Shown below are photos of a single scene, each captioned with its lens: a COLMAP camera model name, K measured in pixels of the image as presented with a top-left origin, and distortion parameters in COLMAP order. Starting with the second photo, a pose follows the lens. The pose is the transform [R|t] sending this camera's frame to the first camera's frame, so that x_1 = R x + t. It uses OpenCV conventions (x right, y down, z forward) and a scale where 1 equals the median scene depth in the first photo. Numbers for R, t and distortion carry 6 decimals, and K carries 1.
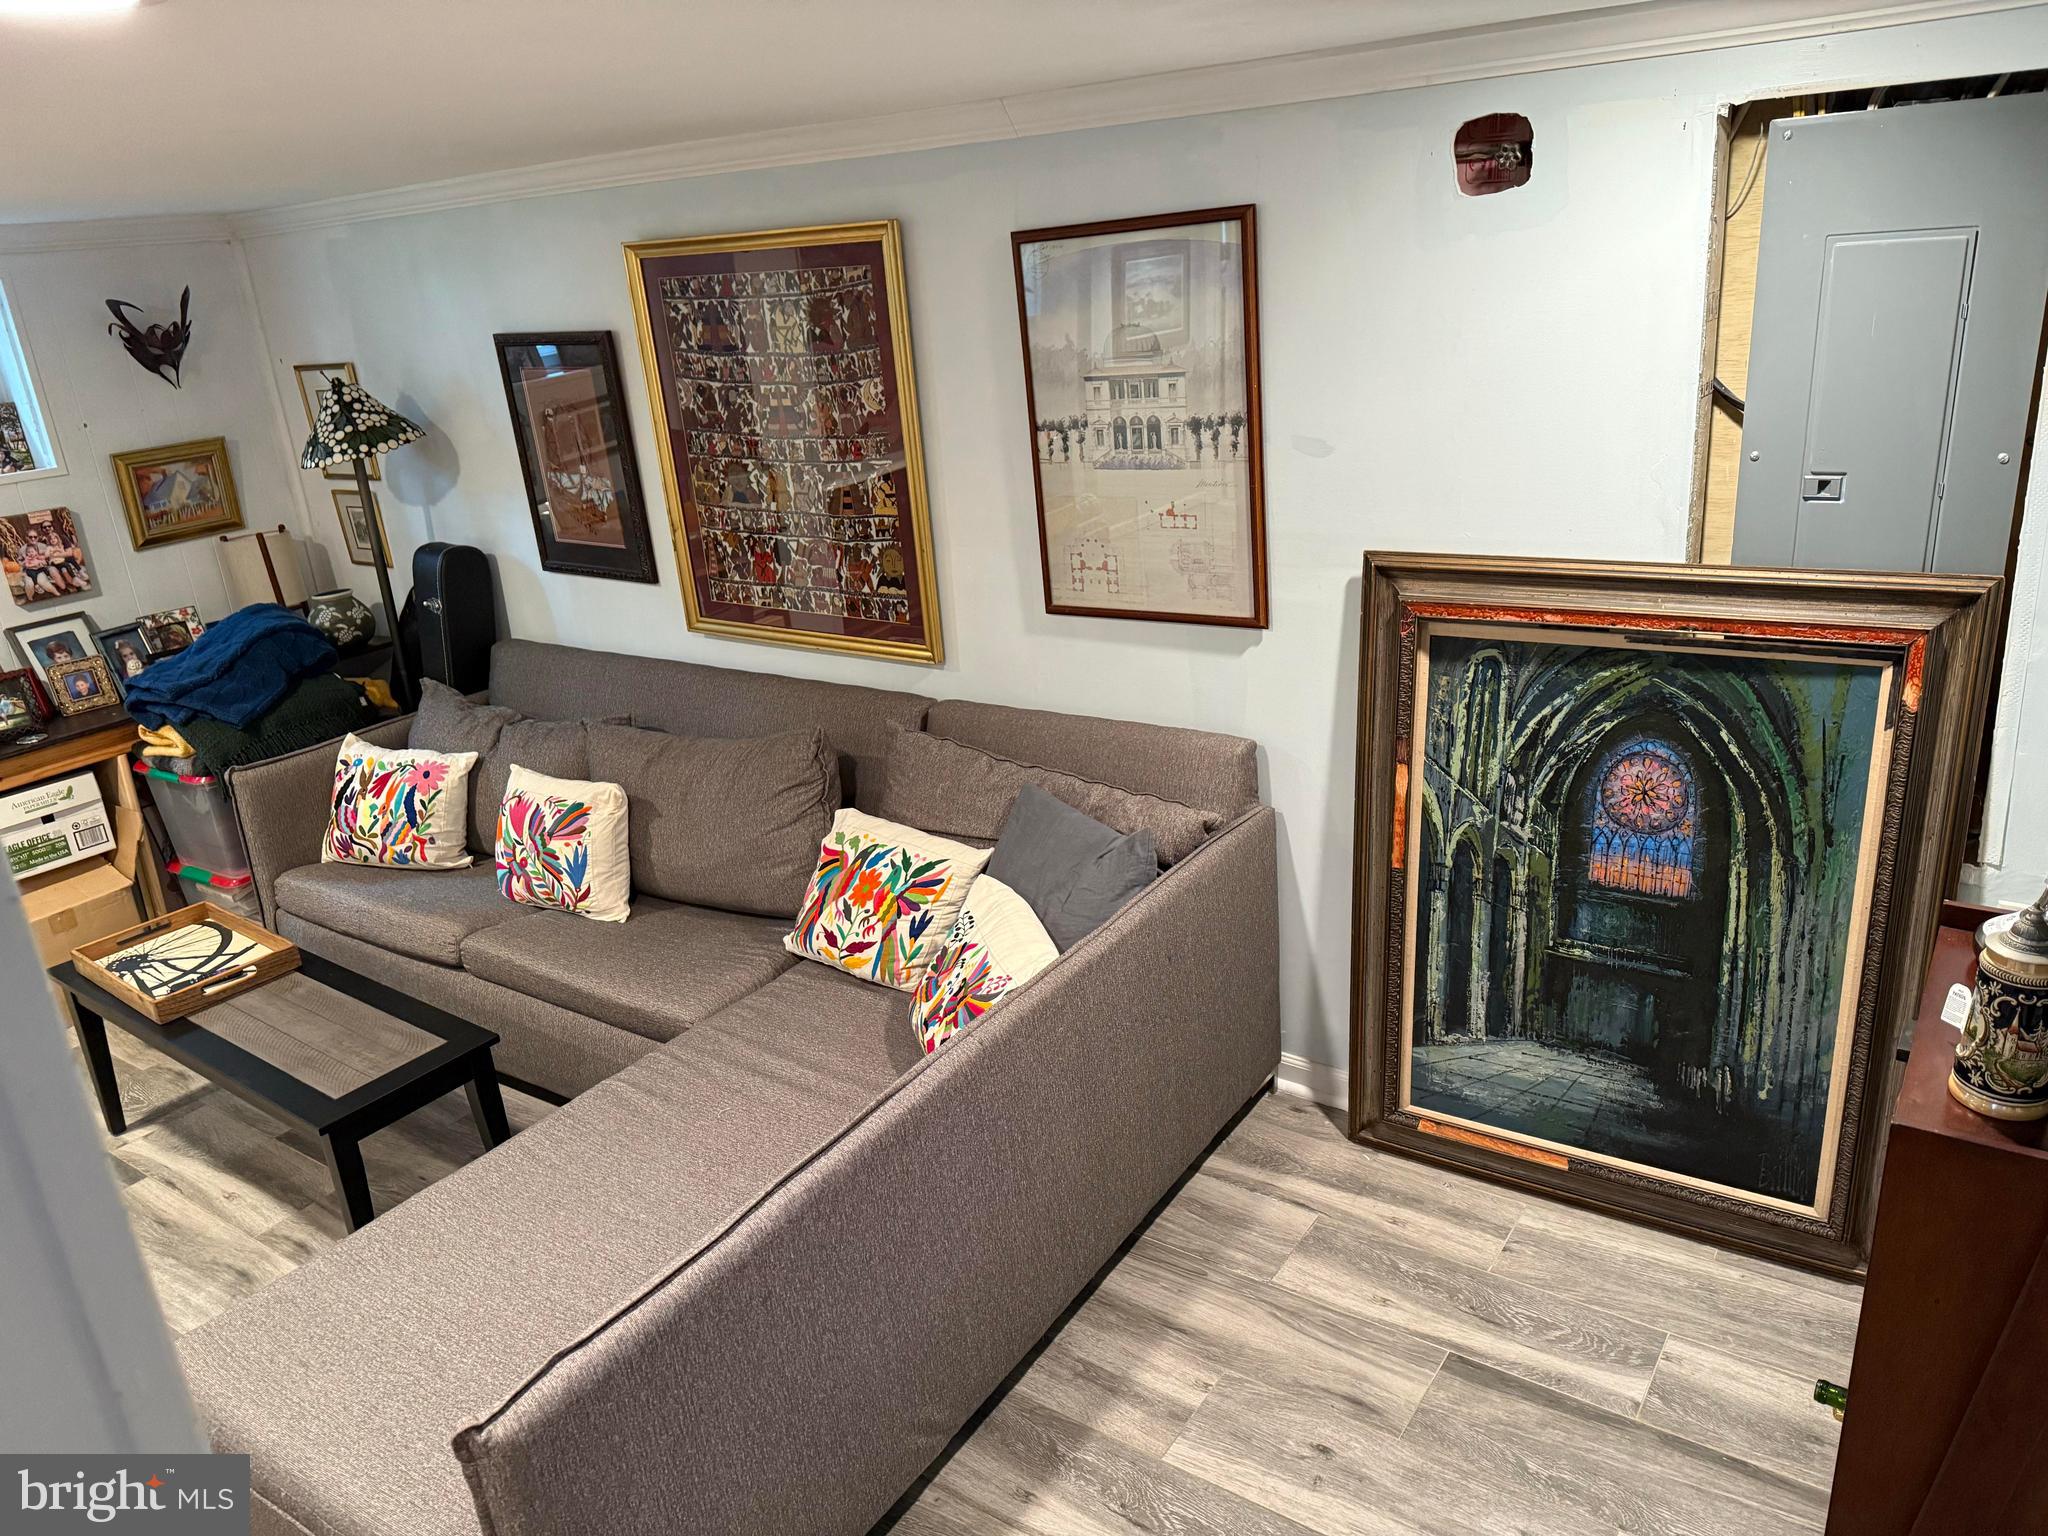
lens RADIAL K [[1440.2, 0, 1031.3], [0, 1440.2, 792.3], [0, 0, 1]] dist [0.055555, -0.065923]
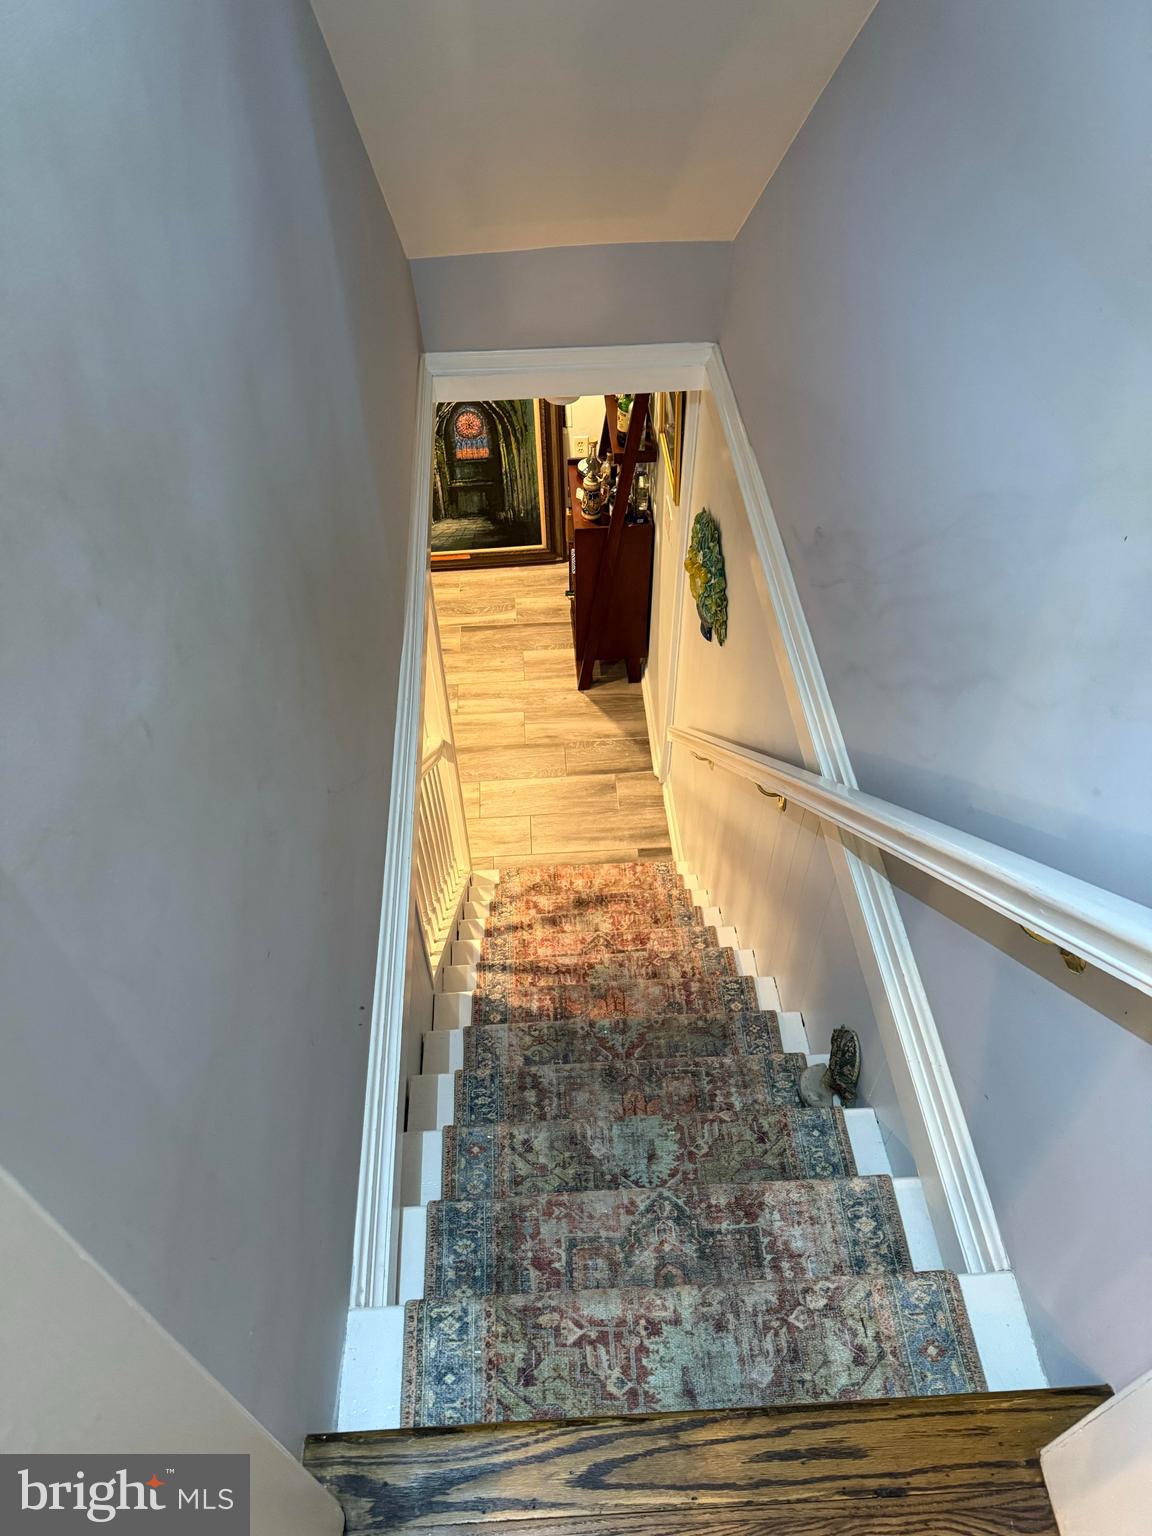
lens RADIAL K [[1080.1, 0, 573.0], [0, 1080.1, 769.8], [0, 0, 1]] dist [0.055555, -0.065923]
pose [[0.788557, -0.408380, 0.459787, -0.697426], [0.178198, 0.867330, 0.464740, -0.375985], [-0.588578, -0.284541, 0.756712, -0.966628]]
